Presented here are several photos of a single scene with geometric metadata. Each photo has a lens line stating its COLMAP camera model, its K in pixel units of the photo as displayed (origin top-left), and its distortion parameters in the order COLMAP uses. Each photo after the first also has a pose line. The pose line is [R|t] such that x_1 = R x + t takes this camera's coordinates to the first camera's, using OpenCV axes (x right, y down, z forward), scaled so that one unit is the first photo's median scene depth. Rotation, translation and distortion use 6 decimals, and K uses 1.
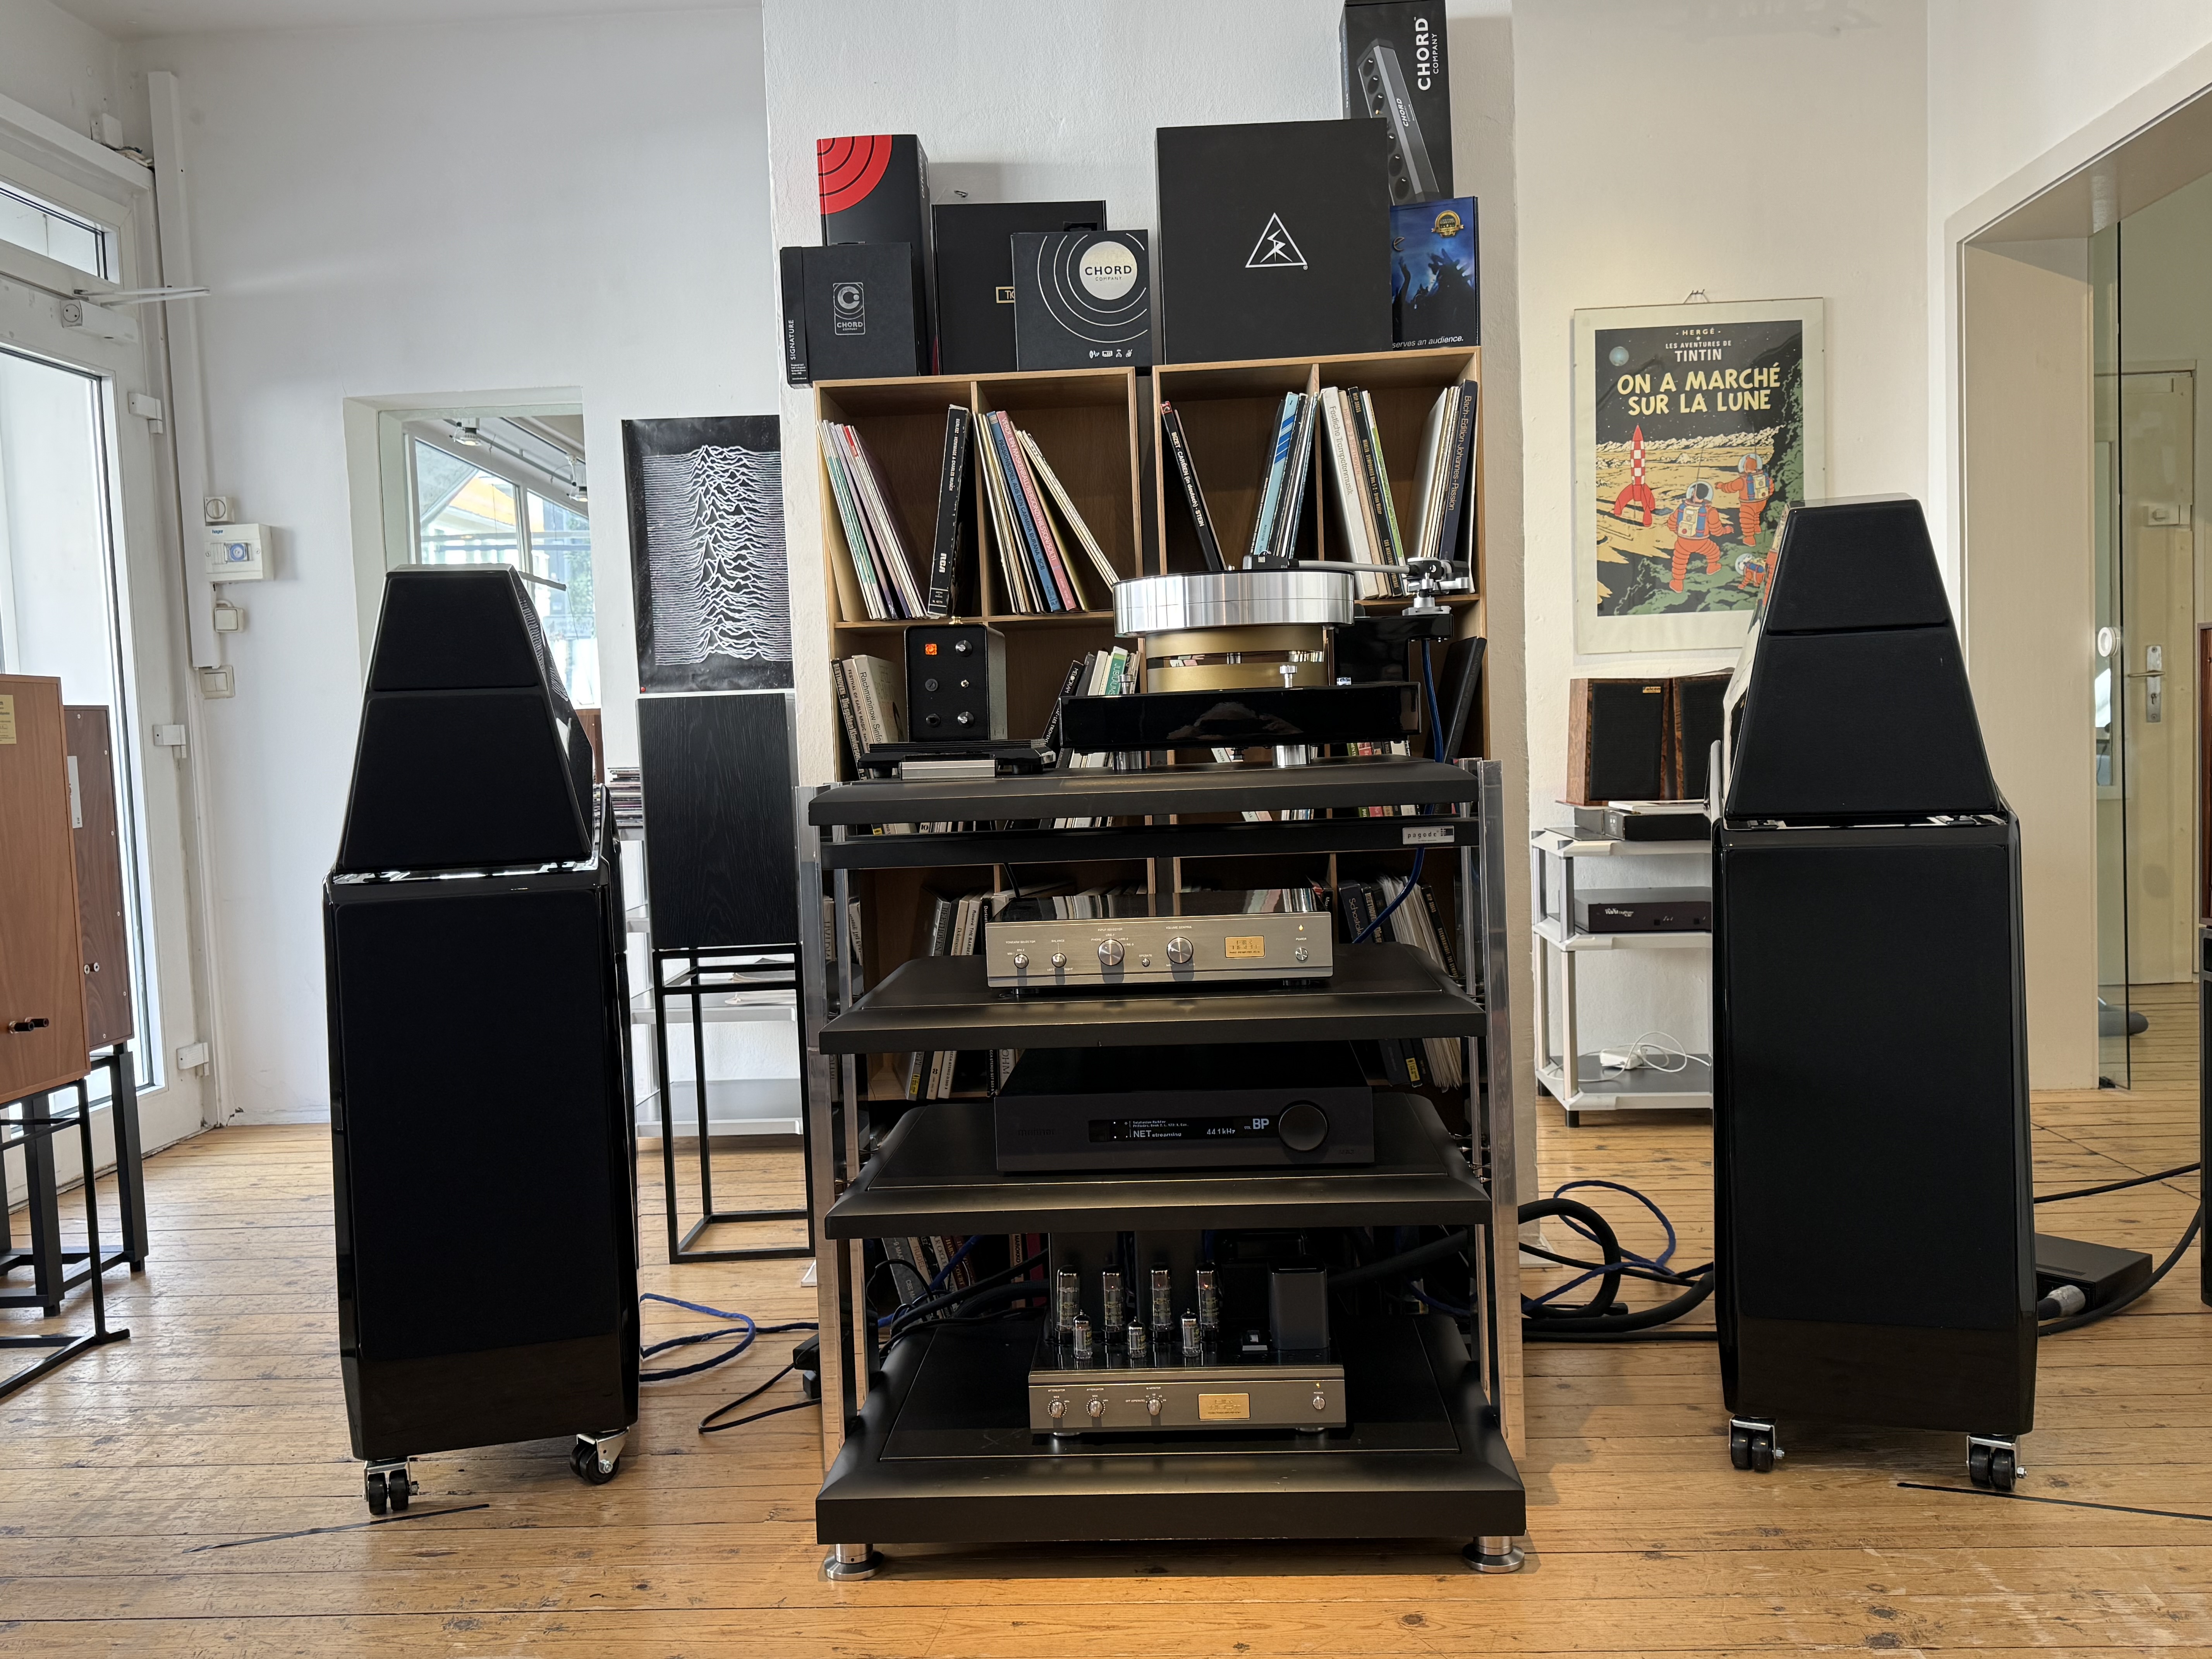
lens RADIAL K [[1868.9, 0, 1127.3], [0, 1868.9, 839.6], [0, 0, 1]] dist [0.129808, -0.182156]
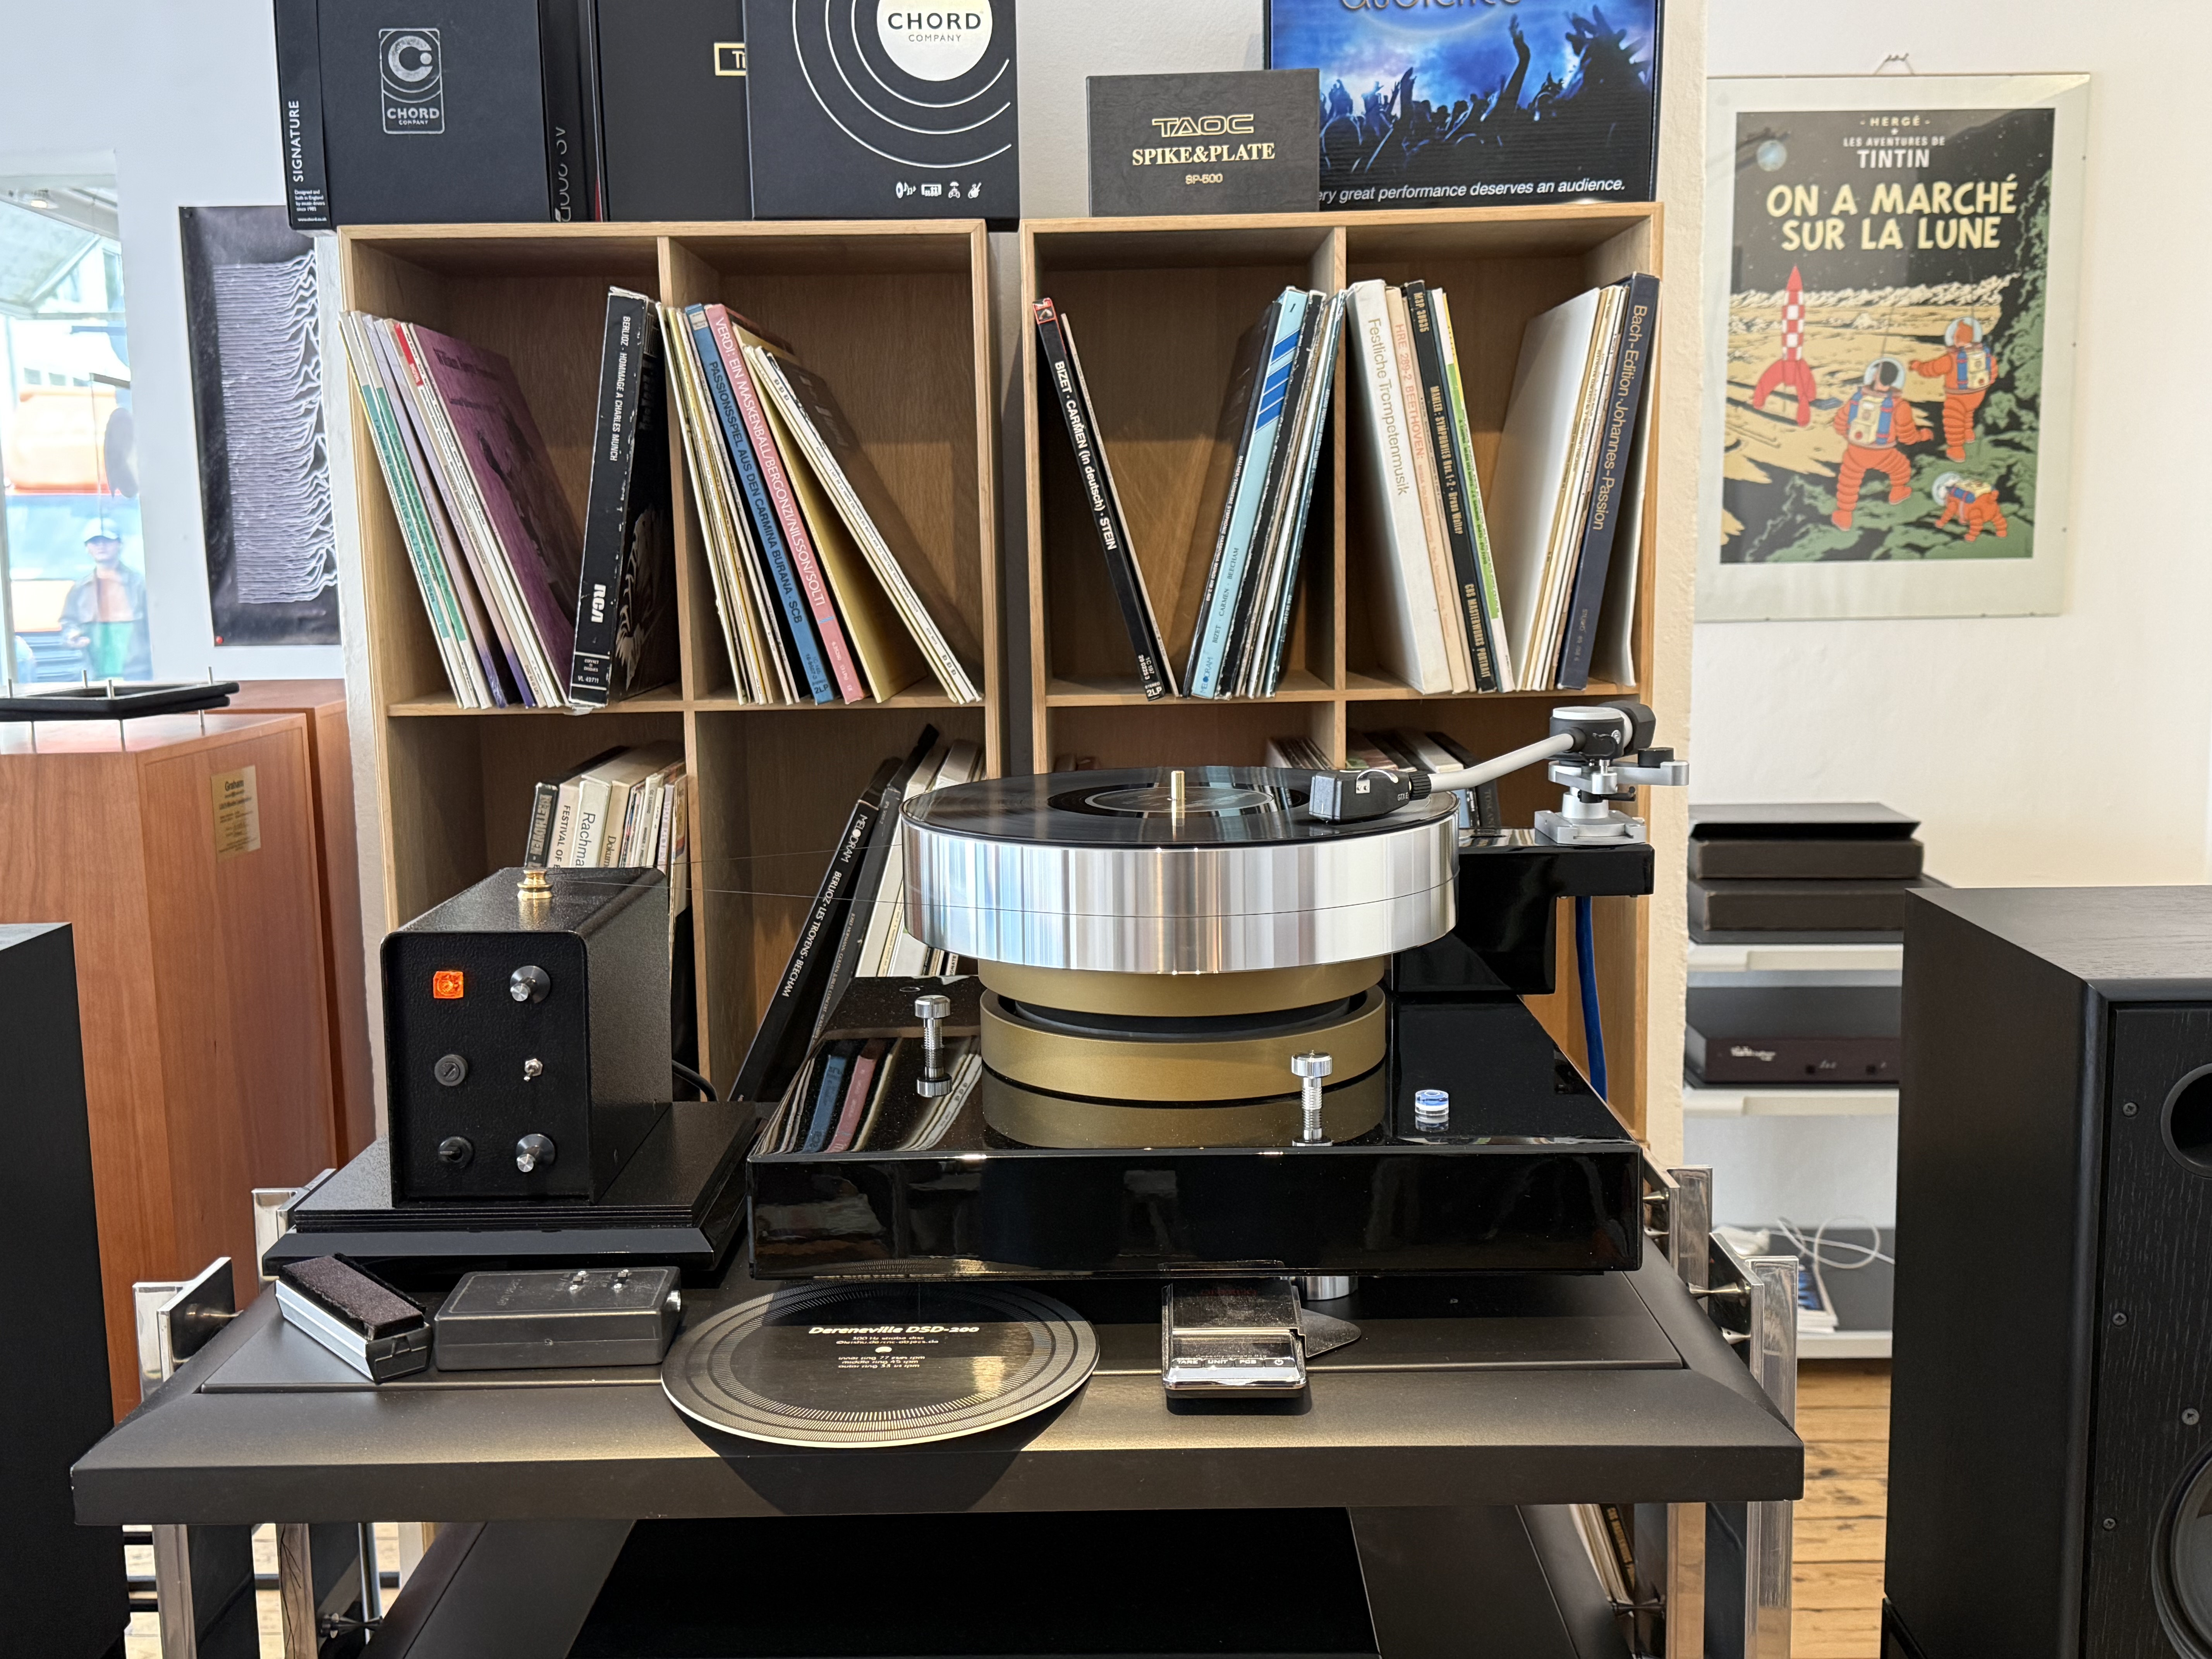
lens RADIAL K [[2268.8, 0, 1135.2], [0, 2268.8, 865.2], [0, 0, 1]] dist [0.116269, -0.213742]
pose [[0.998457, 0.015514, 0.053324, 0.008529], [-0.019984, 0.996236, 0.084346, -0.078525], [-0.051815, -0.085281, 0.995009, 0.222466]]
